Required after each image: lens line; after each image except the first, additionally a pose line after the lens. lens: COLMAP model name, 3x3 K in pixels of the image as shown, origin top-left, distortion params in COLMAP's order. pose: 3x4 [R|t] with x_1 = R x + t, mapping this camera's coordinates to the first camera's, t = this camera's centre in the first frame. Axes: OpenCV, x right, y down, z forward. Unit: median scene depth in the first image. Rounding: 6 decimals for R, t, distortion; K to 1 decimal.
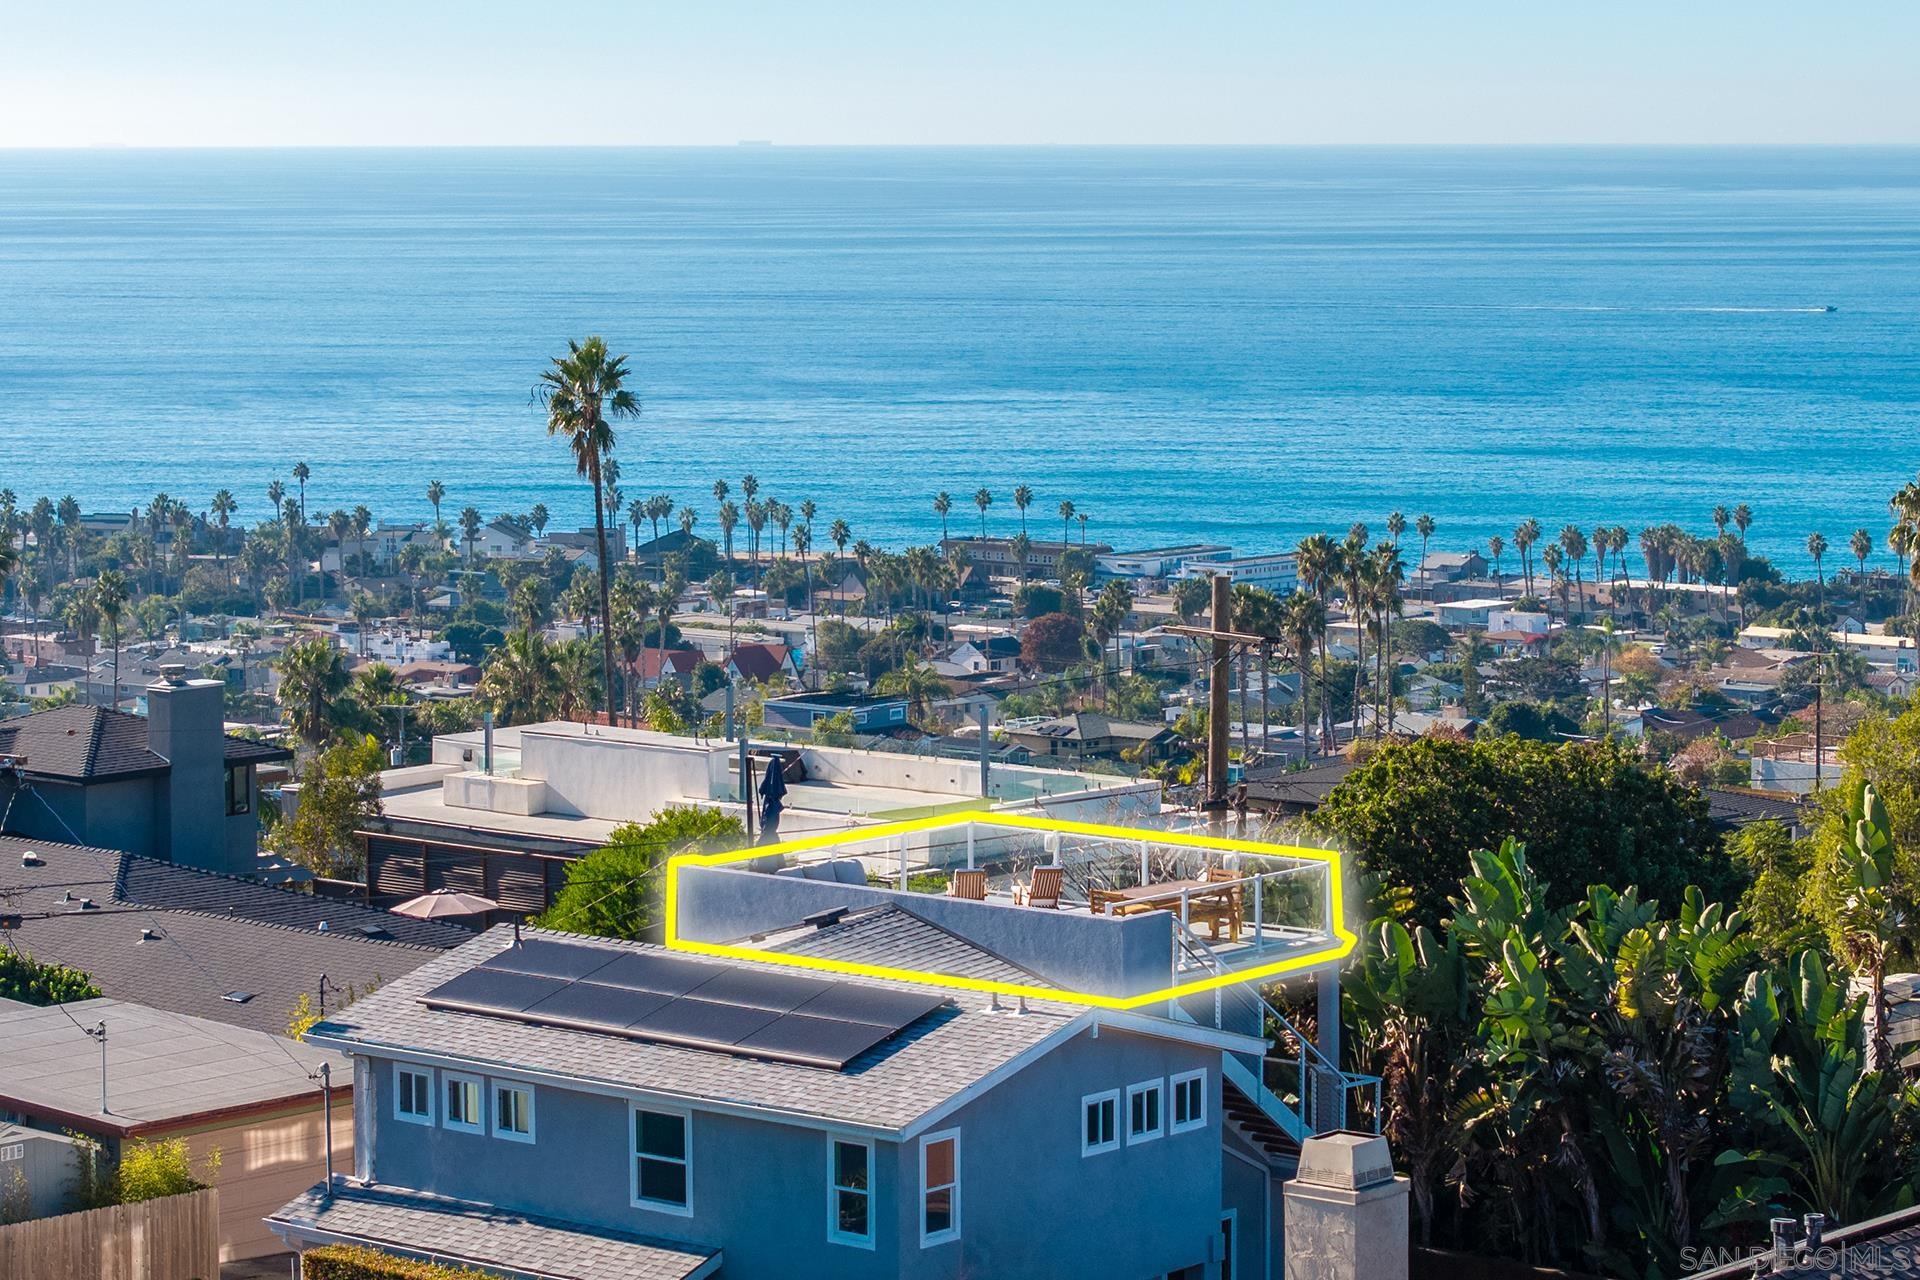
lens RADIAL K [[5055.8, 0, 1161.0], [0, 5055.8, 642.6], [0, 0, 1]] dist [-0.006700, -0.434469]
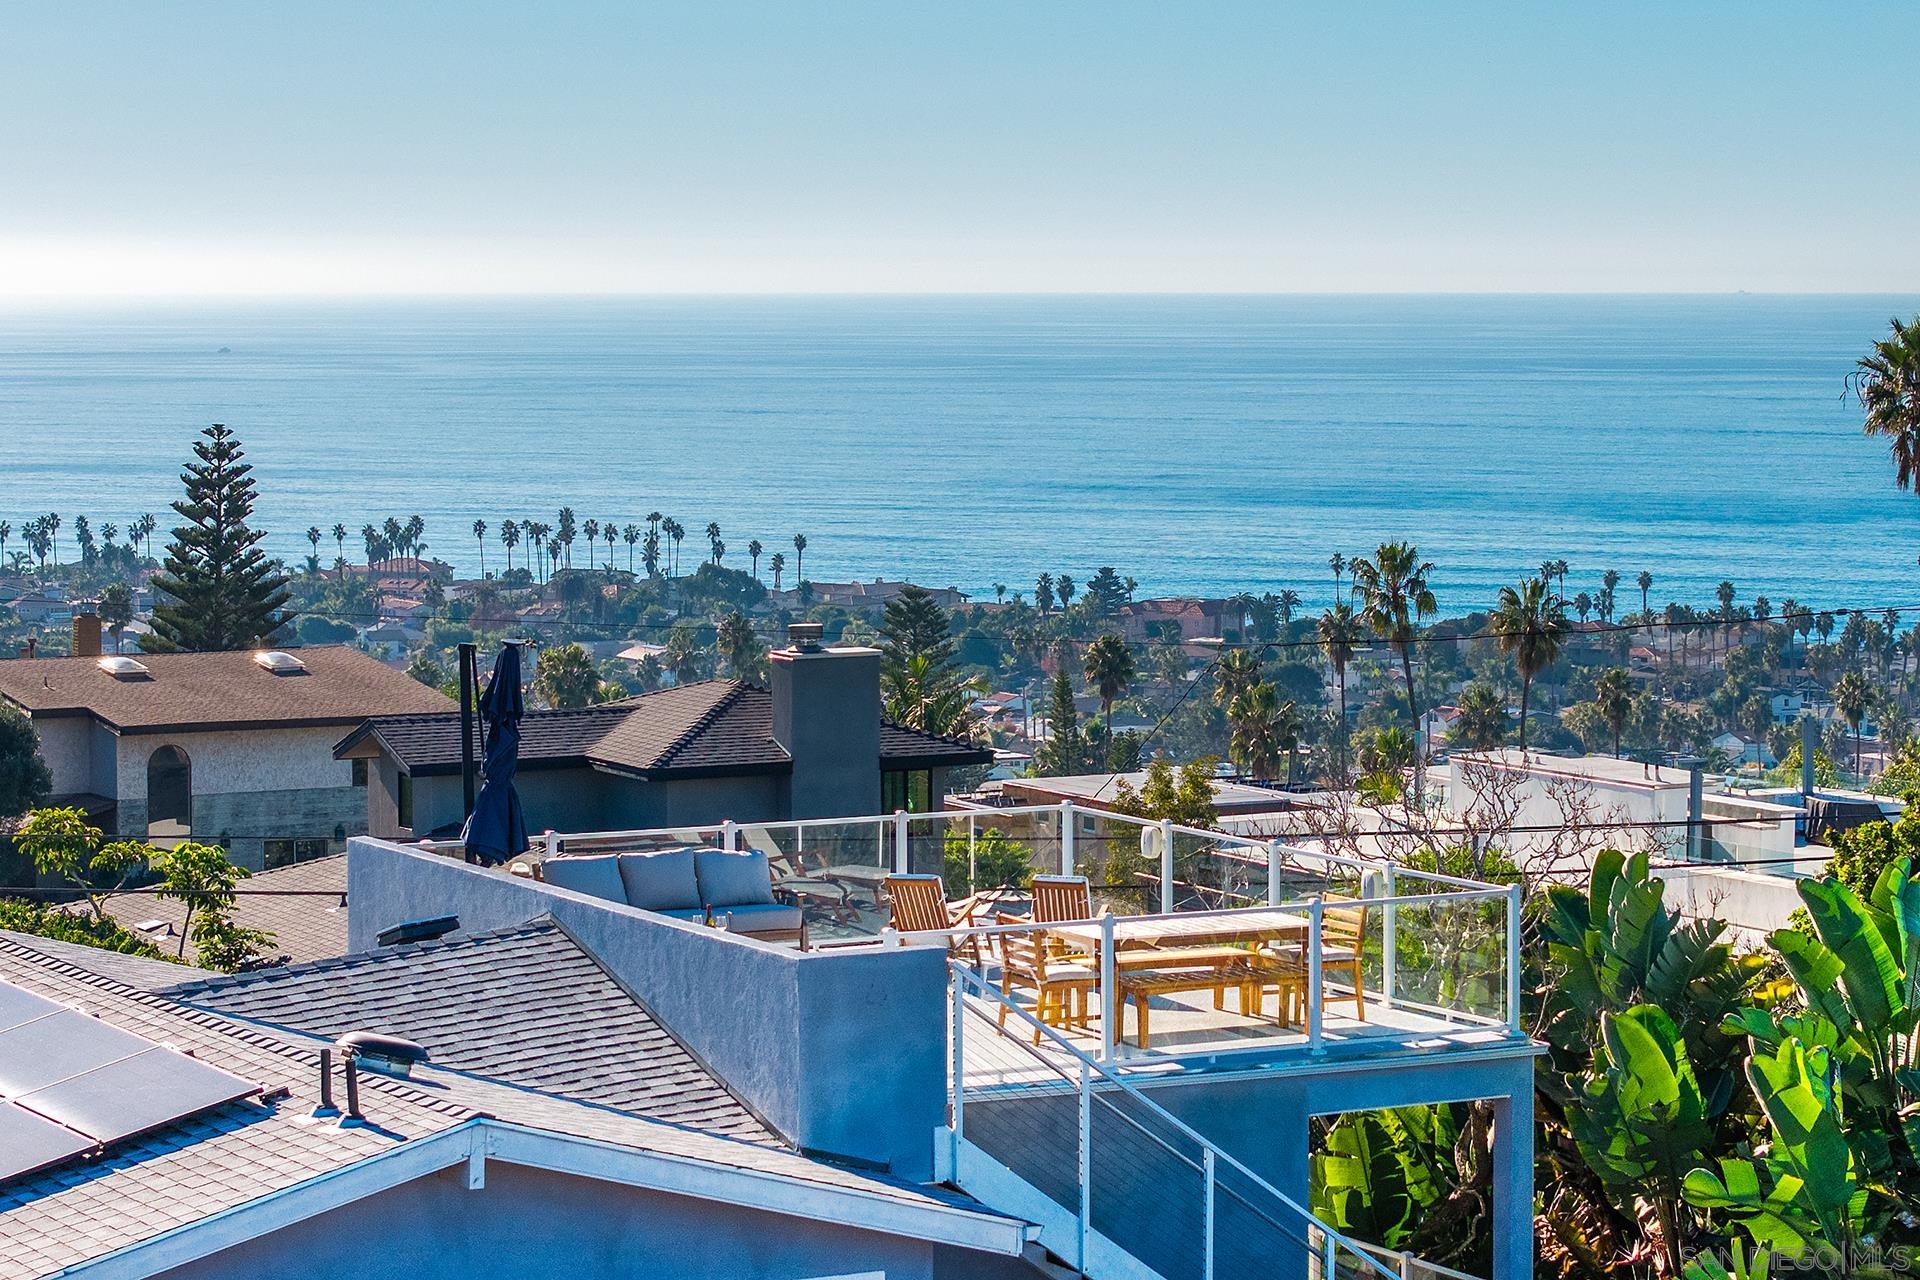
lens RADIAL K [[5055.8, 0, 1161.0], [0, 5055.8, 642.6], [0, 0, 1]] dist [-0.006700, -0.434469]
pose [[0.924456, 0.026648, -0.380356, 0.081108], [-0.037560, 0.999067, -0.021294, 0.013002], [0.379434, 0.033972, 0.924595, 0.216941]]
